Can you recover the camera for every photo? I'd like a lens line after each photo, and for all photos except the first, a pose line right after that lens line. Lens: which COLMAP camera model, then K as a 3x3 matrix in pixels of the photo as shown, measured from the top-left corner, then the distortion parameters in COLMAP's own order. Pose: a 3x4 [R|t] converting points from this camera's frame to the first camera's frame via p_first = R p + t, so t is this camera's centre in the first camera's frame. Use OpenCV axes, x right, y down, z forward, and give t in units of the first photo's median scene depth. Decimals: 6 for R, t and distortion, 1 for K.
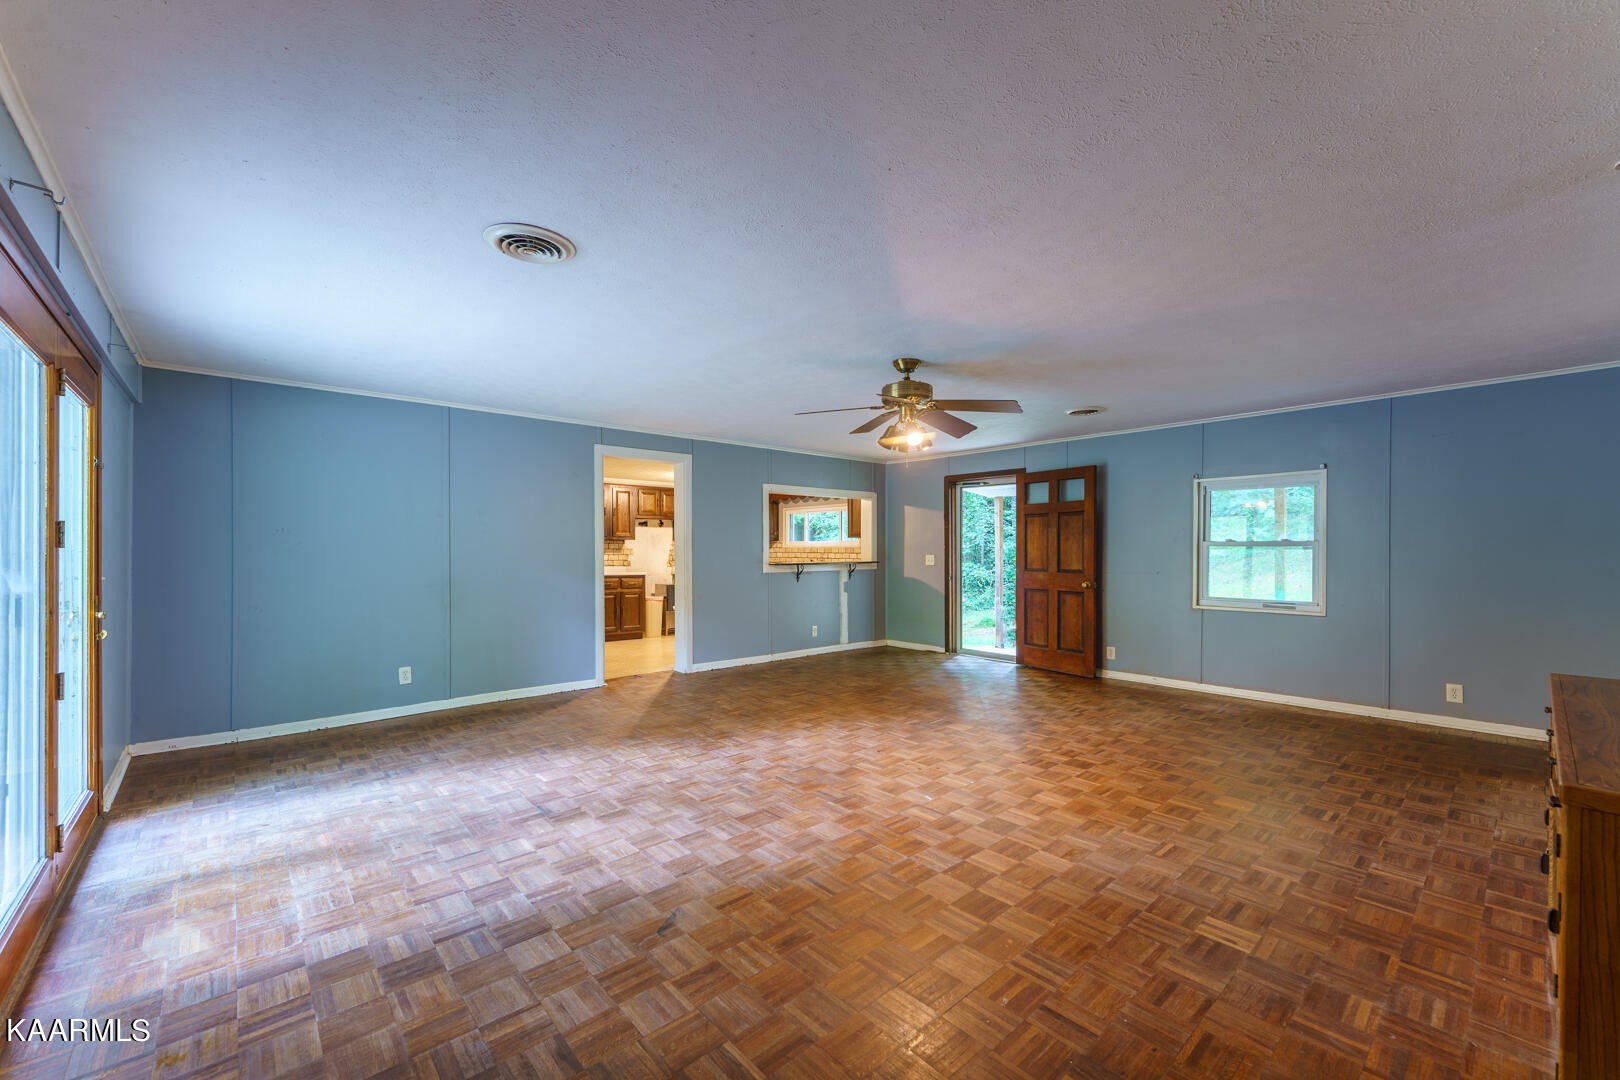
lens RADIAL K [[662.6, 0, 814.2], [0, 662.6, 545.5], [0, 0, 1]] dist [-0.000266, -0.000072]
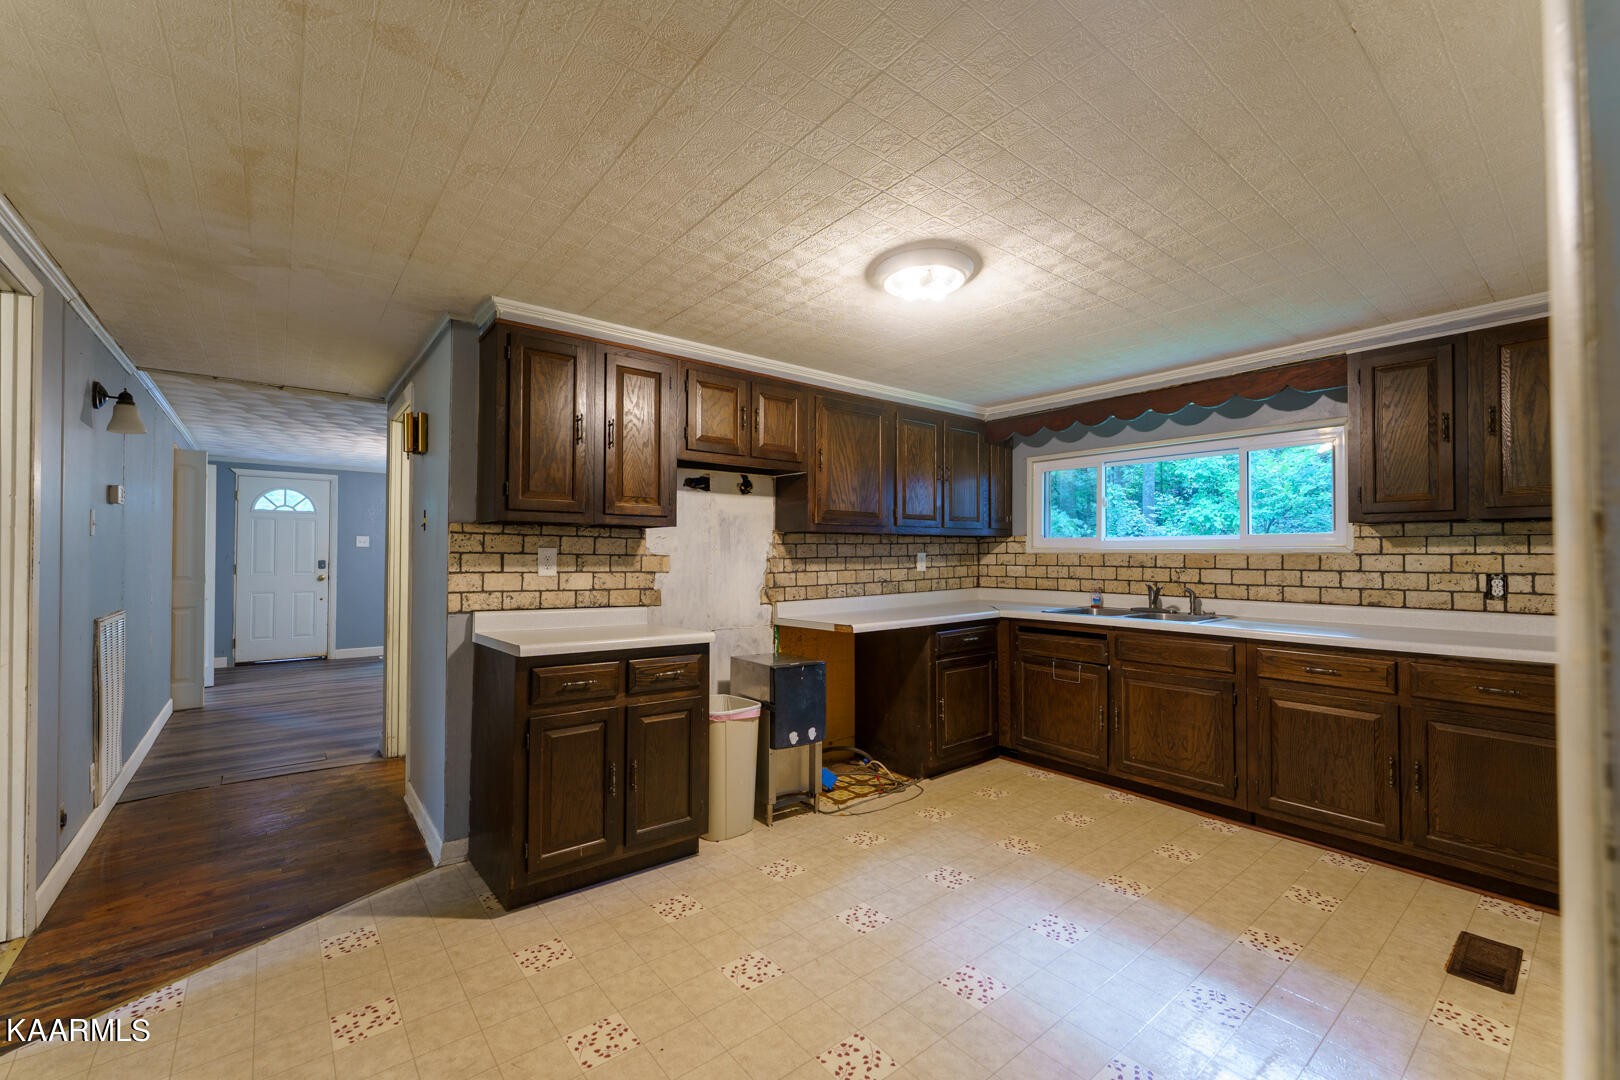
lens RADIAL K [[662.6, 0, 807.6], [0, 662.6, 542.0], [0, 0, 1]] dist [-0.000266, -0.000072]
pose [[0.998127, 0.009323, -0.060463, -0.182535], [-0.009472, 0.999953, -0.002173, -0.001390], [0.060440, 0.002741, 0.998168, 0.666053]]
